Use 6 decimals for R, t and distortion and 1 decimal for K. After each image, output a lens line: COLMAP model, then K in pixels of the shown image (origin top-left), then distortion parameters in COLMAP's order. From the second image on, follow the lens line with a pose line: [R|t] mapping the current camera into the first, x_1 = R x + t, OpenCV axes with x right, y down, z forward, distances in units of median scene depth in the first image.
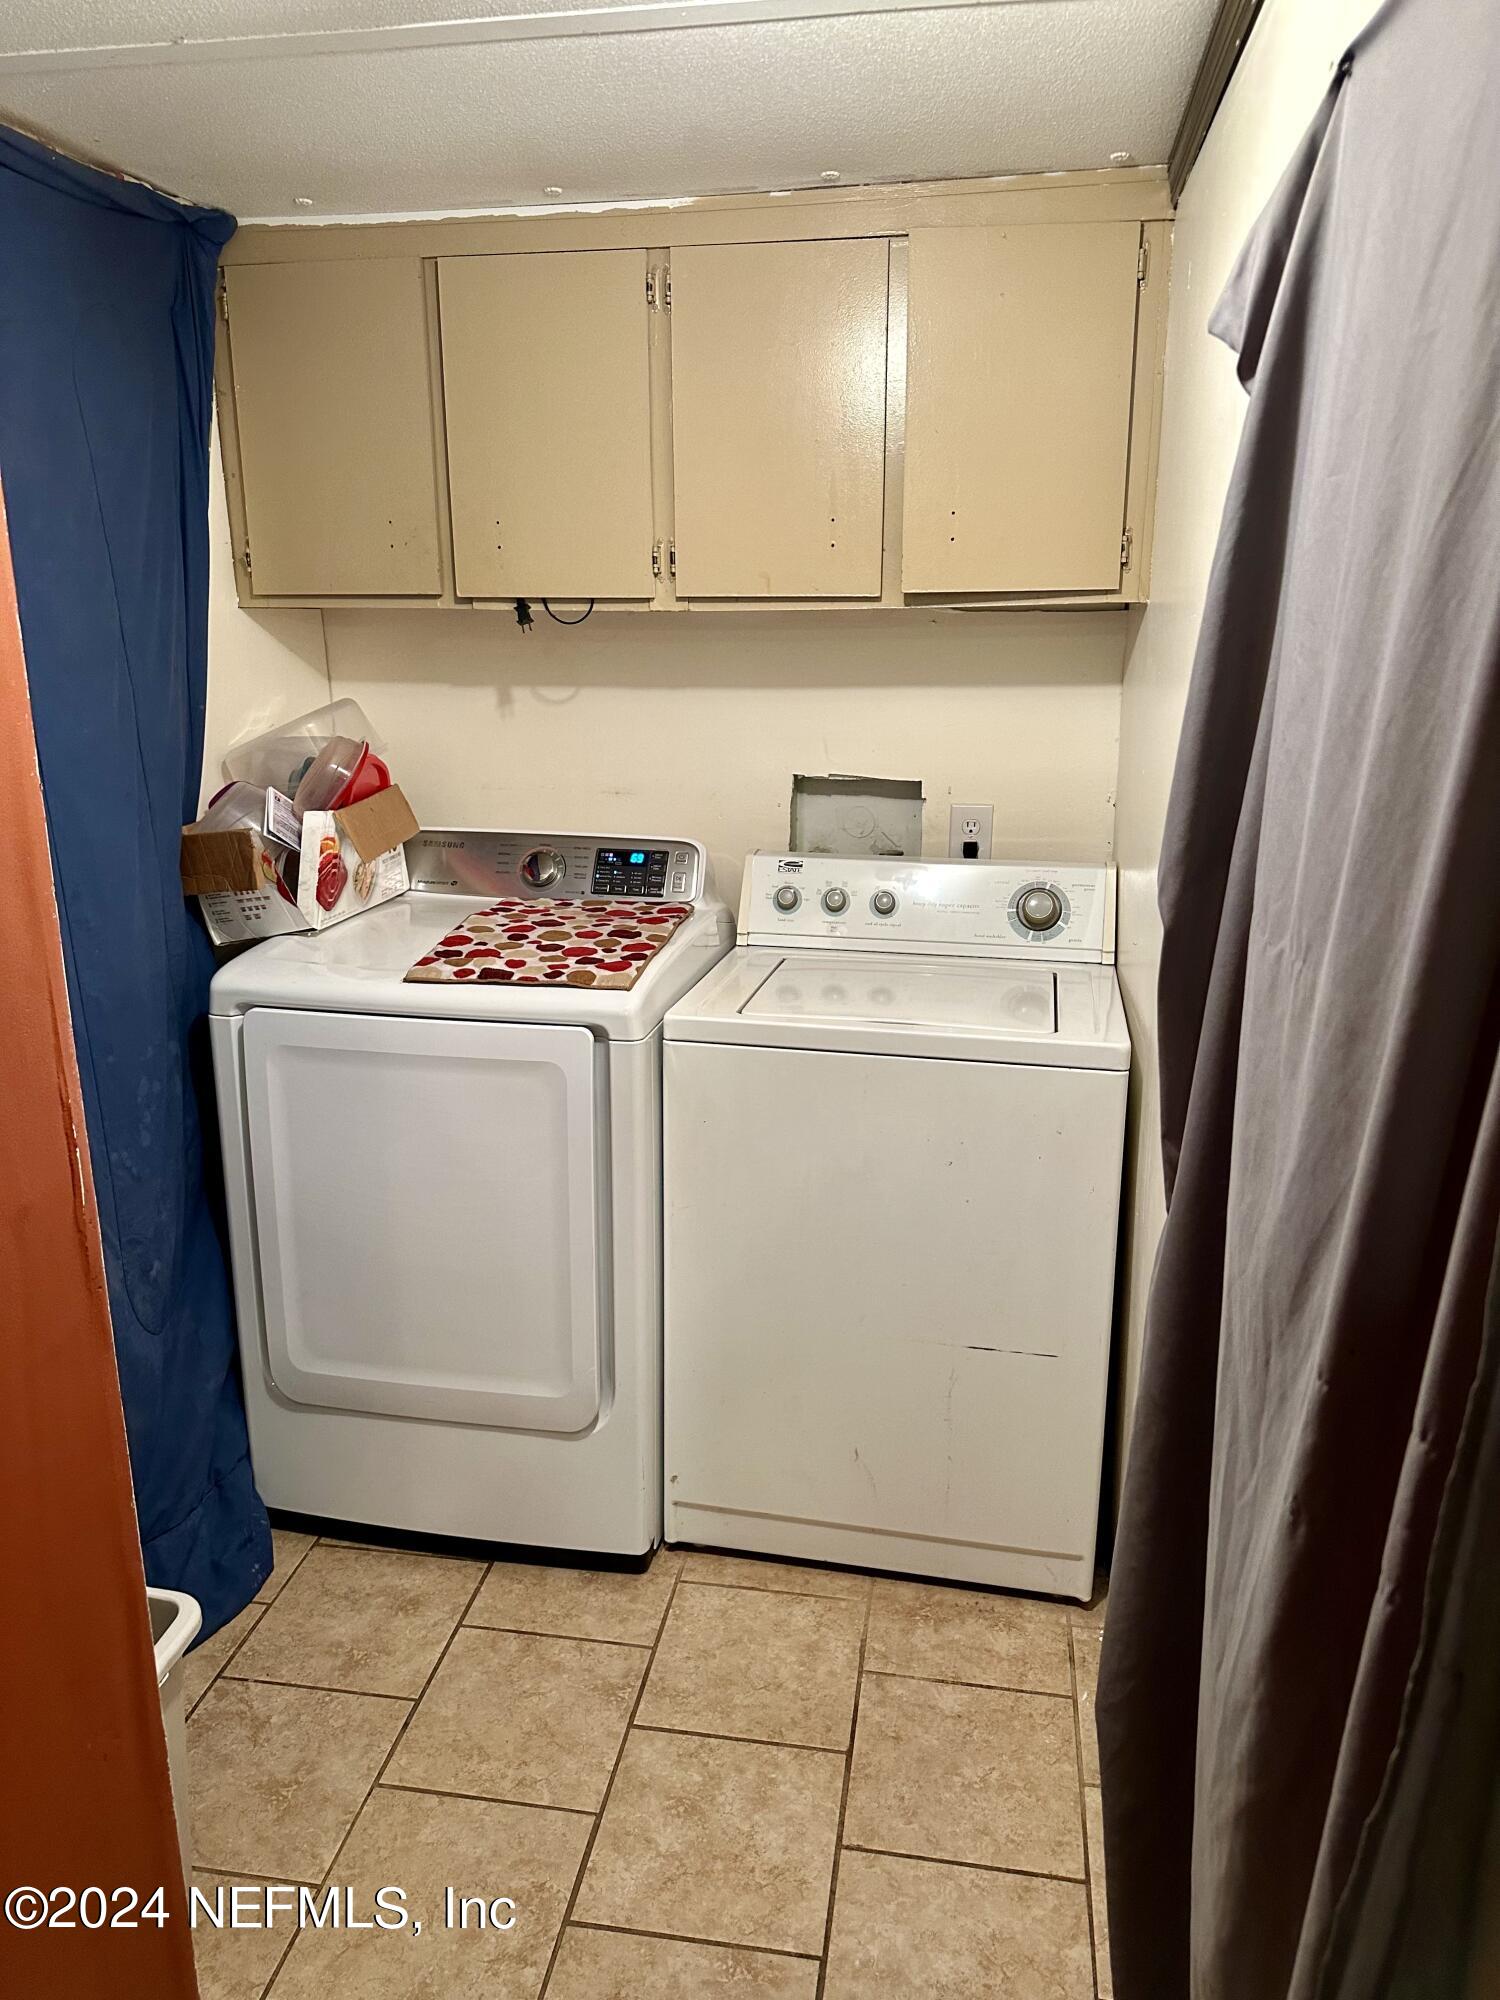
lens RADIAL K [[1415.6, 0, 750.8], [0, 1415.6, 1003.0], [0, 0, 1]] dist [0.009831, -0.002539]
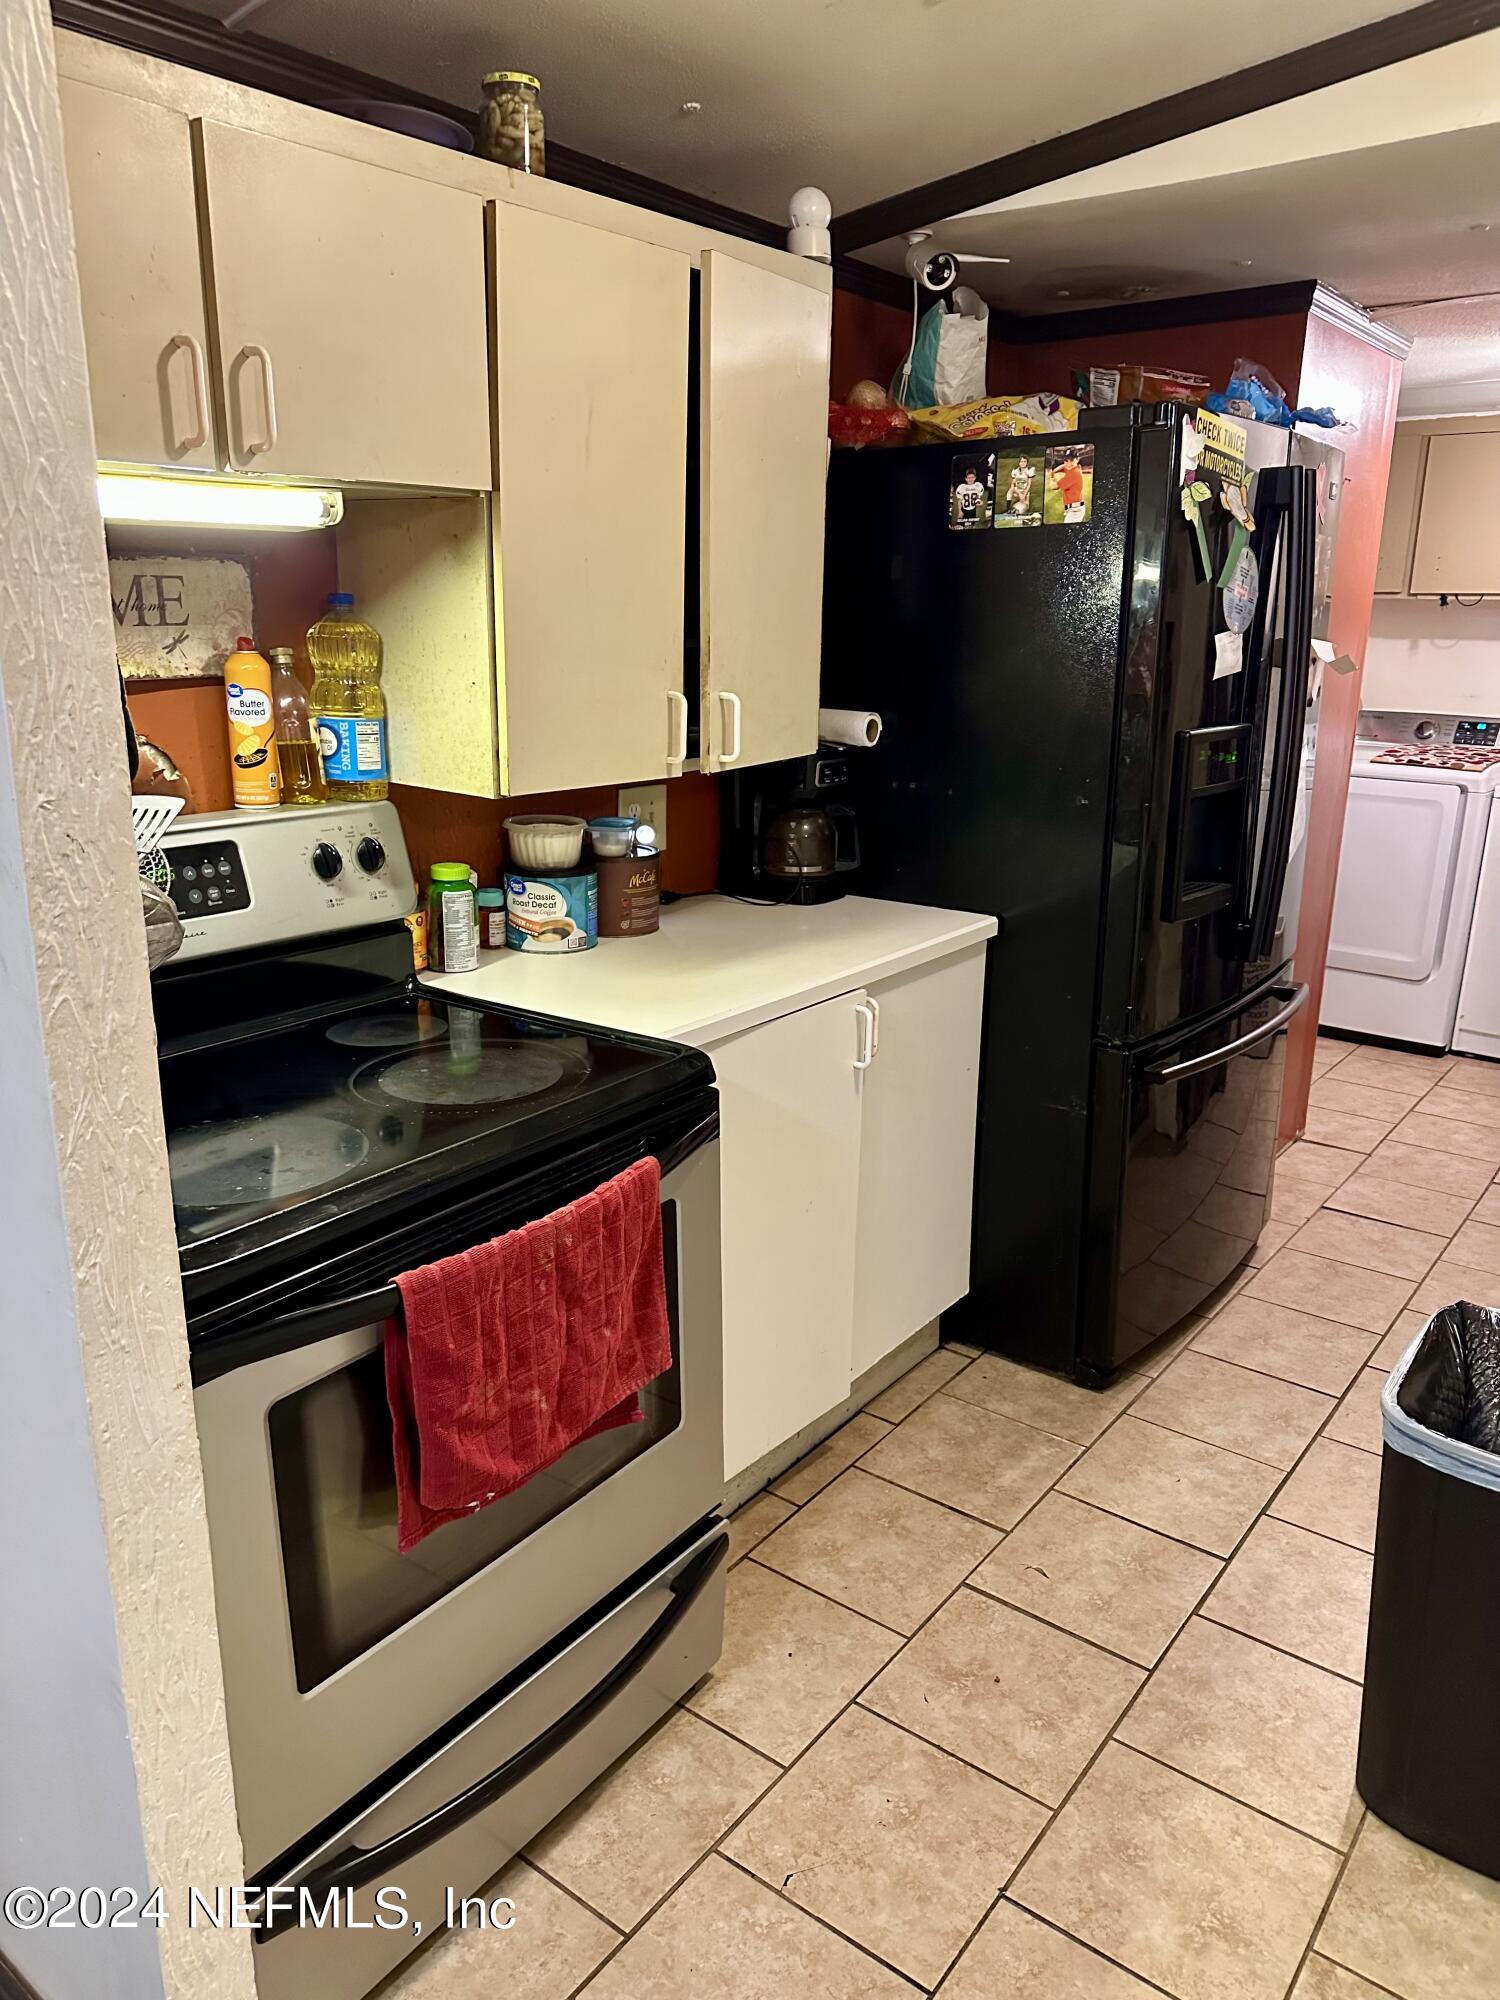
lens RADIAL K [[1415.6, 0, 744.8], [0, 1415.6, 1001.7], [0, 0, 1]] dist [0.009831, -0.002539]
pose [[0.882187, 0.137693, -0.450319, -0.046763], [-0.134143, 0.990156, 0.039967, 0.364379], [0.451390, 0.025149, 0.891973, -1.317173]]
